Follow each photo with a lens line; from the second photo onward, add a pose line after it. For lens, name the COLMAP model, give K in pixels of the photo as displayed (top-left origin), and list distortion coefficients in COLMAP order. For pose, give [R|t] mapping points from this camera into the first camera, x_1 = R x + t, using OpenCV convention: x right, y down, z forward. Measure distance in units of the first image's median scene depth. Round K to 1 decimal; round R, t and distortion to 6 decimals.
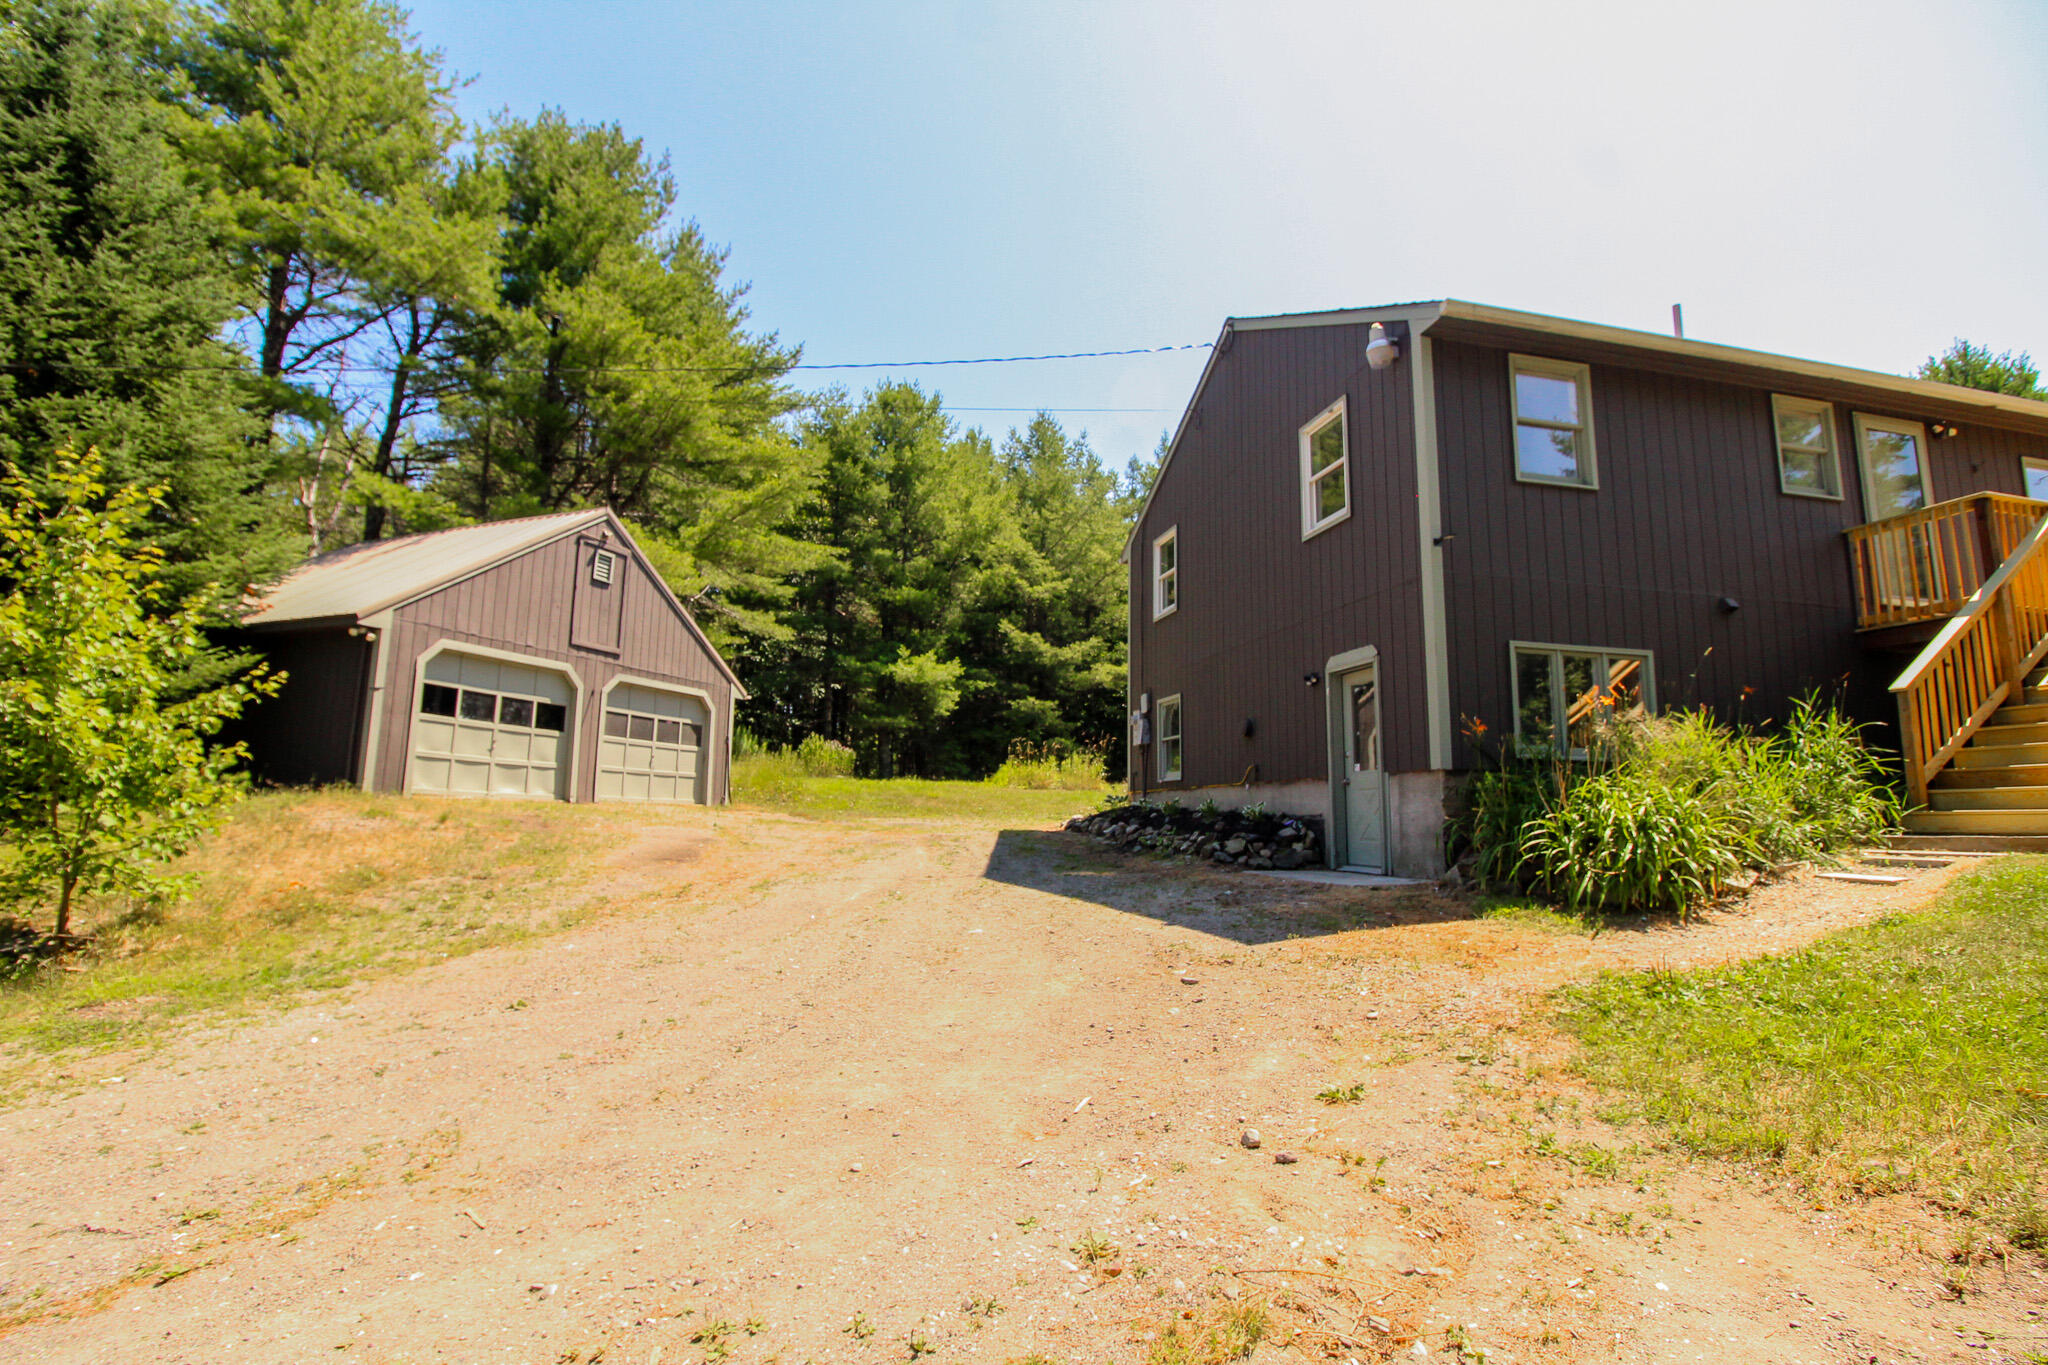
lens RADIAL K [[942.4, 0, 1026.4], [0, 942.4, 676.1], [0, 0, 1]] dist [-0.017372, -0.004824]
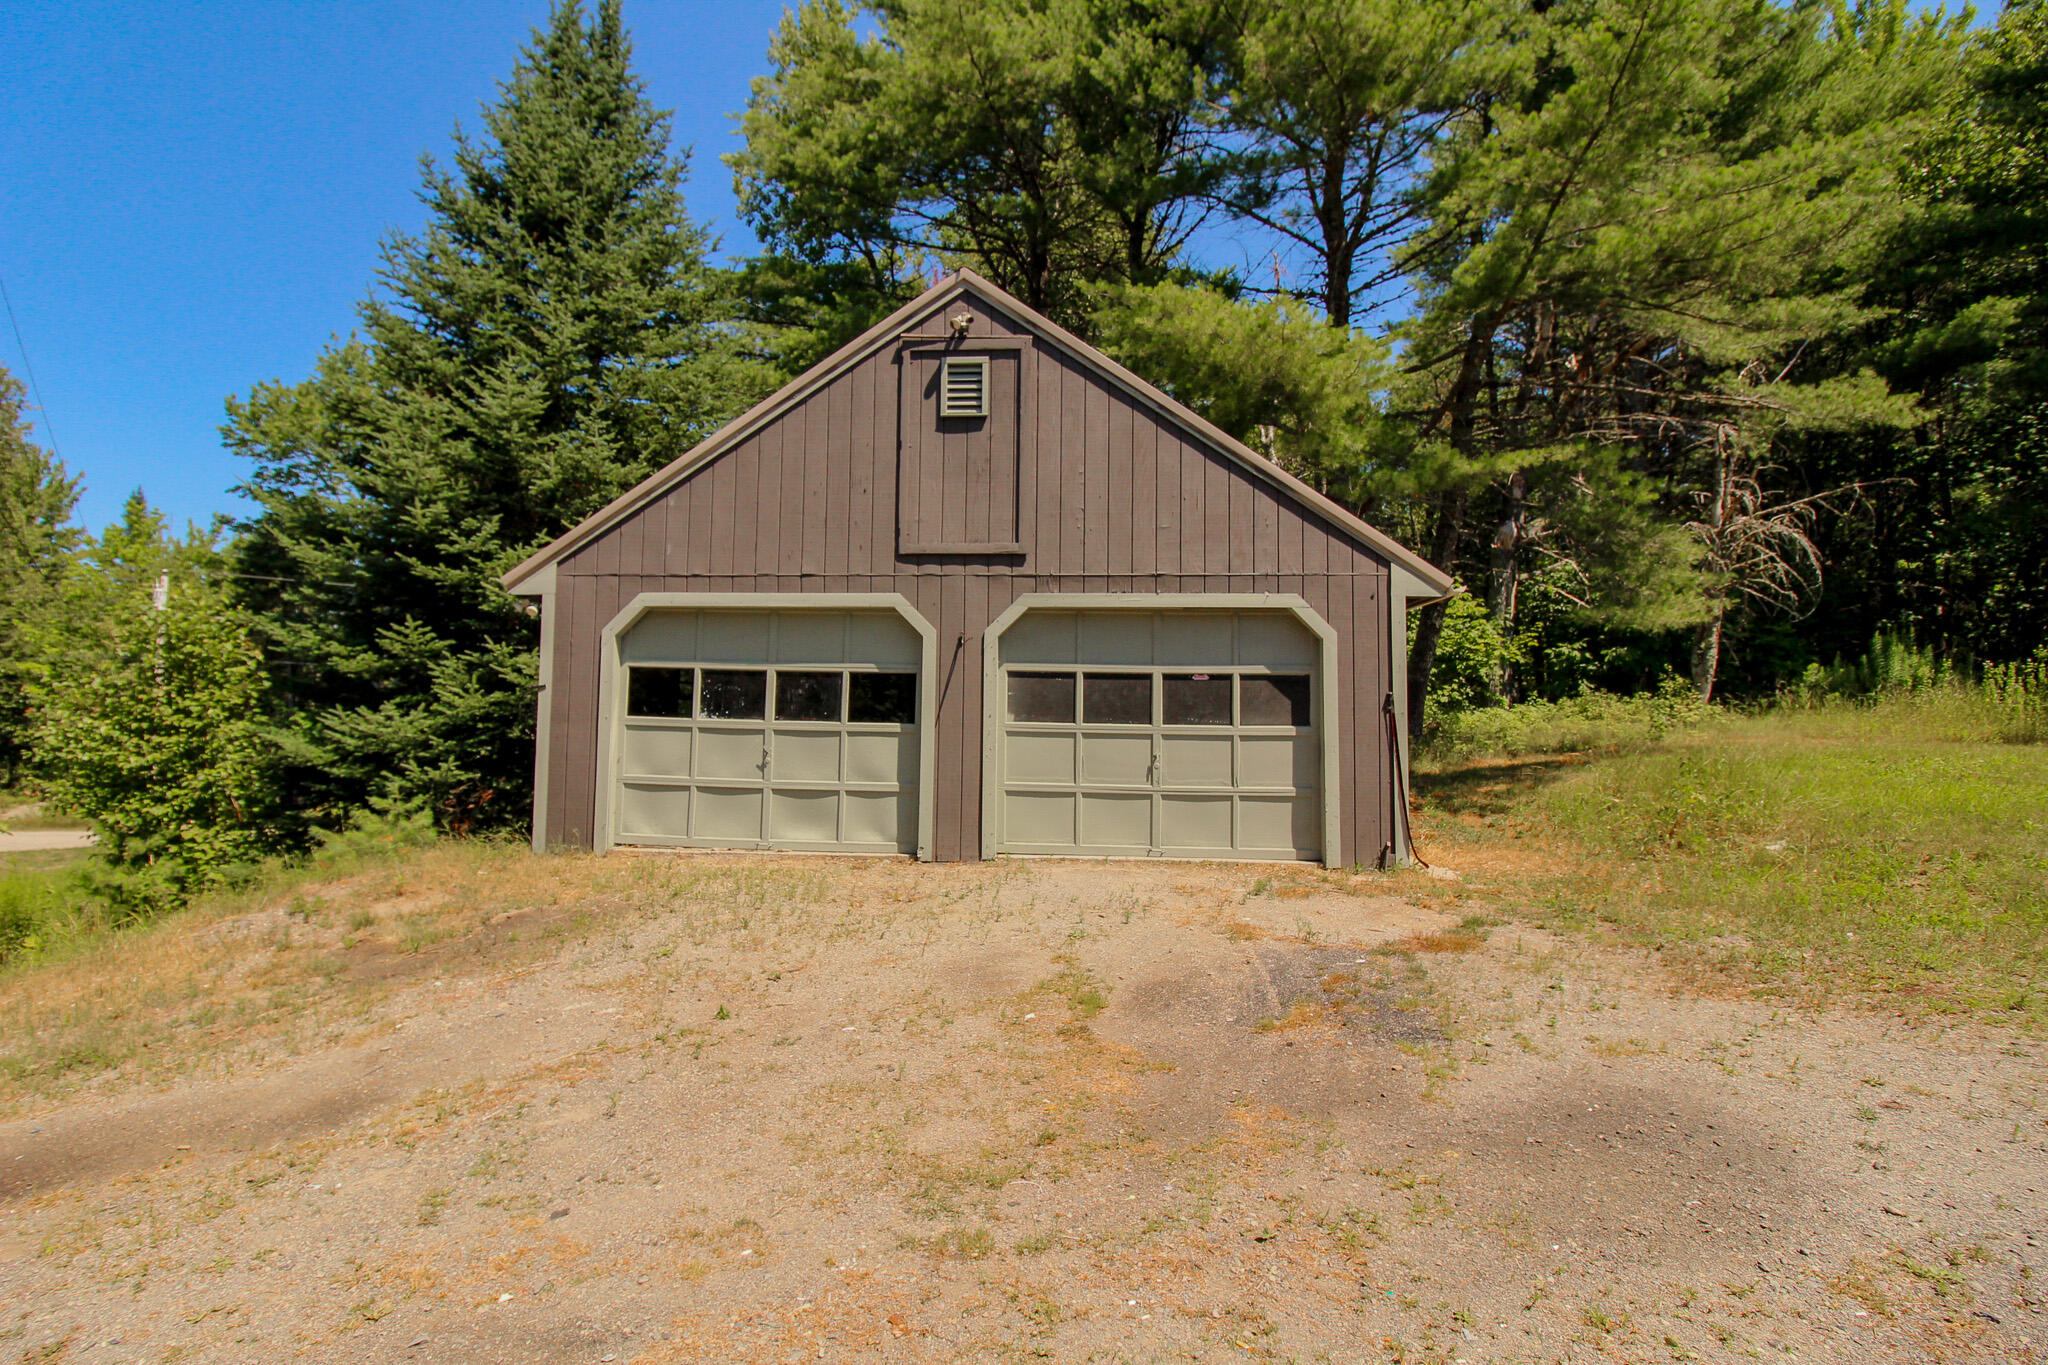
lens RADIAL K [[942.4, 0, 1021.9], [0, 942.4, 679.6], [0, 0, 1]] dist [-0.017372, -0.004824]
pose [[0.300078, -0.060484, -0.951995, 0.027920], [0.136317, 0.990464, -0.019960, 0.054969], [0.944125, -0.123783, 0.305461, 0.912039]]
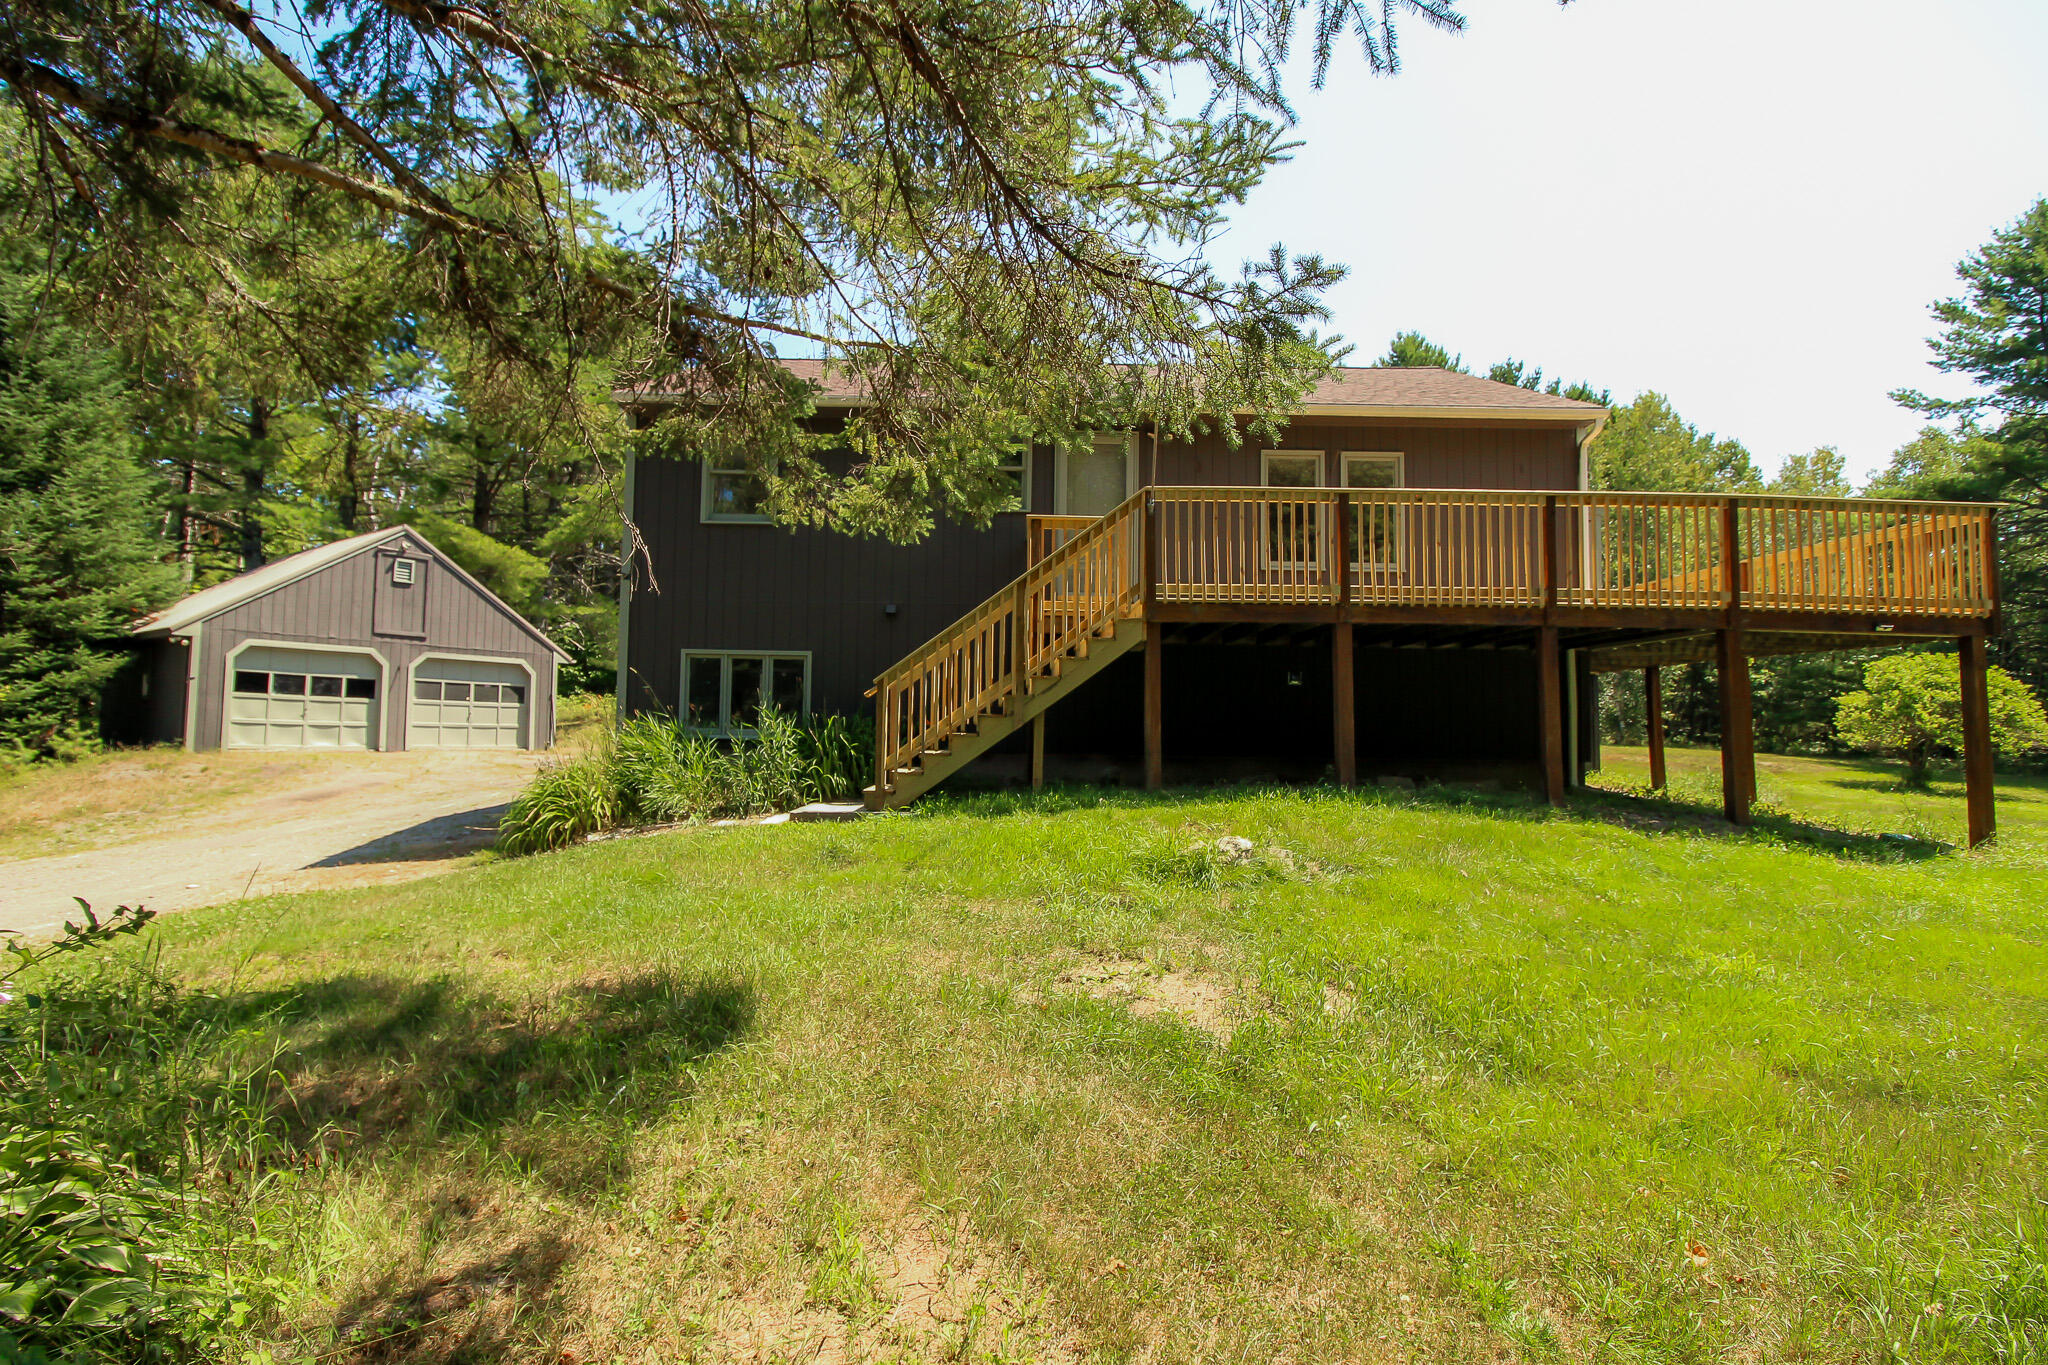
lens RADIAL K [[942.4, 0, 1027.2], [0, 942.4, 679.1], [0, 0, 1]] dist [-0.017372, -0.004824]
pose [[0.976786, -0.014877, -0.213701, 0.715575], [0.033883, 0.995758, 0.085549, -0.052209], [0.211522, -0.090804, 0.973146, -0.101244]]
